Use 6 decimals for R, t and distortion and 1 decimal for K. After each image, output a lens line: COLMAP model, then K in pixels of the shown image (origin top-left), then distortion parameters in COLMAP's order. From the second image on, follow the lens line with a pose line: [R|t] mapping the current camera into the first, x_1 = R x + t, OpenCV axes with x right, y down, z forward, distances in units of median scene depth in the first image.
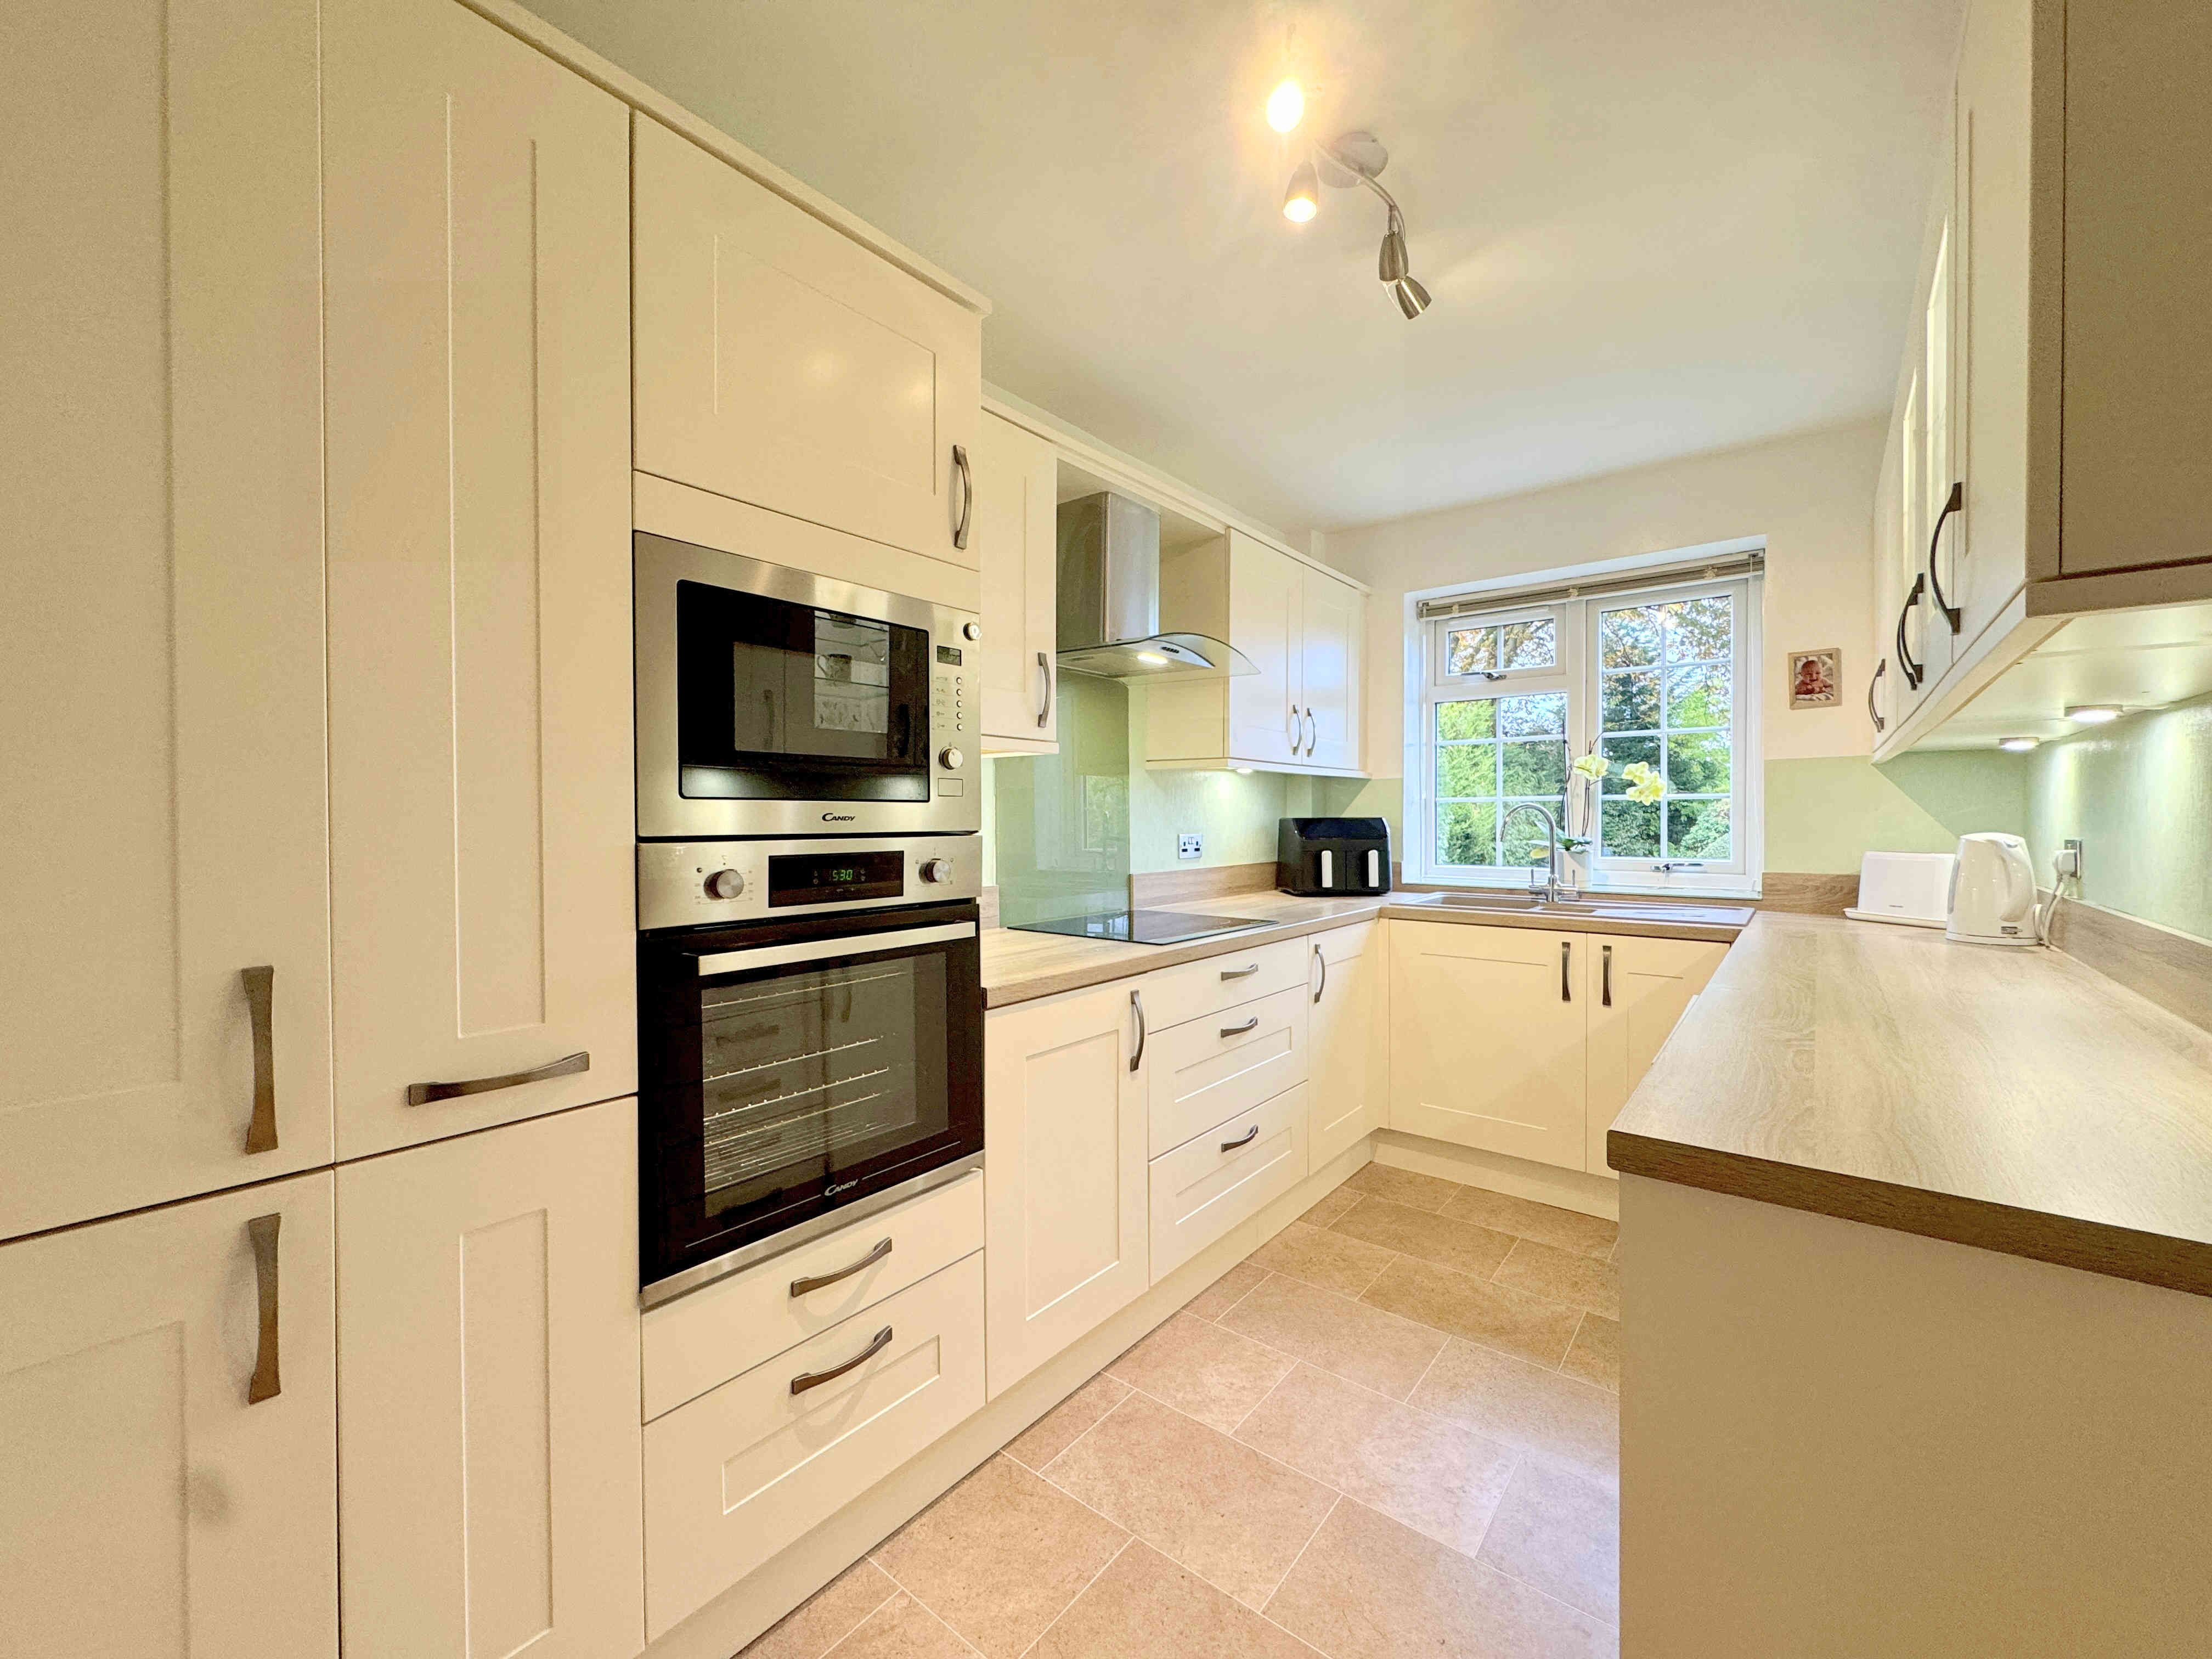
lens RADIAL K [[881.6, 0, 1107.5], [0, 881.6, 823.0], [0, 0, 1]] dist [-0.004553, 0.000592]
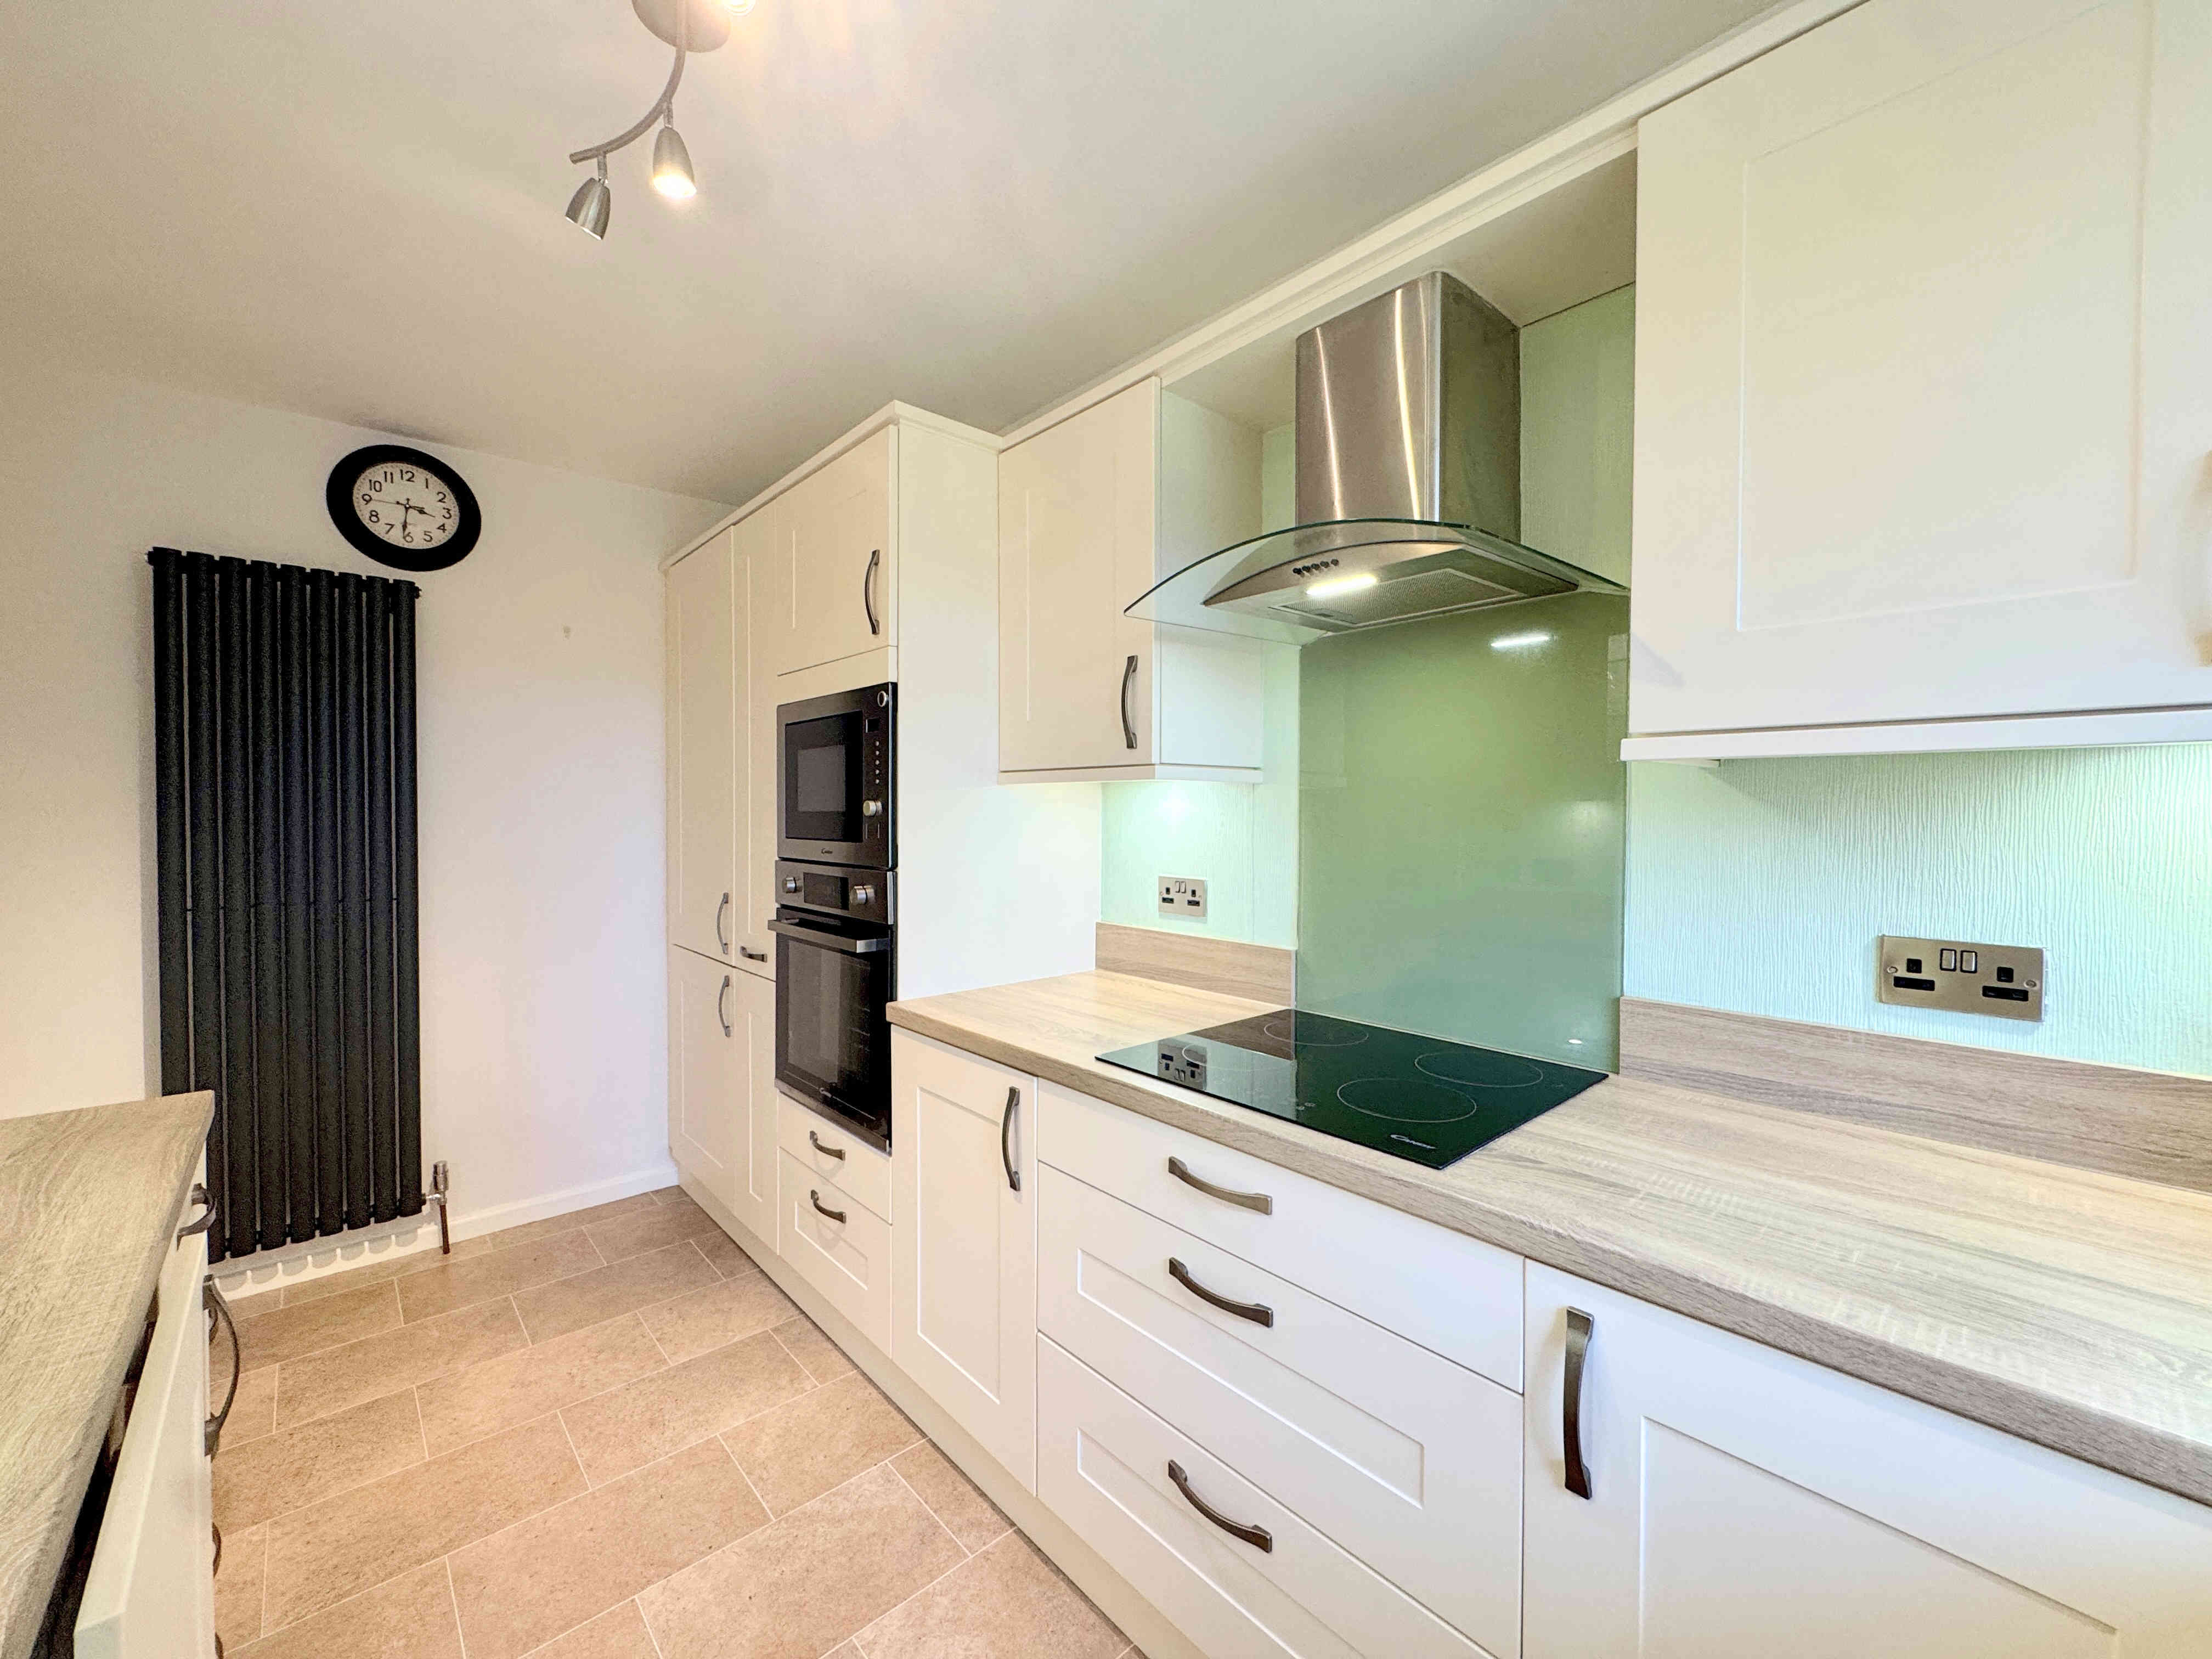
lens RADIAL K [[881.6, 0, 1106.3], [0, 881.6, 826.7], [0, 0, 1]] dist [-0.004553, 0.000592]
pose [[-0.162051, 0.018280, -0.986613, 0.828402], [-0.005292, 0.999798, 0.019393, -0.062355], [0.986768, 0.008364, -0.161921, 1.269423]]
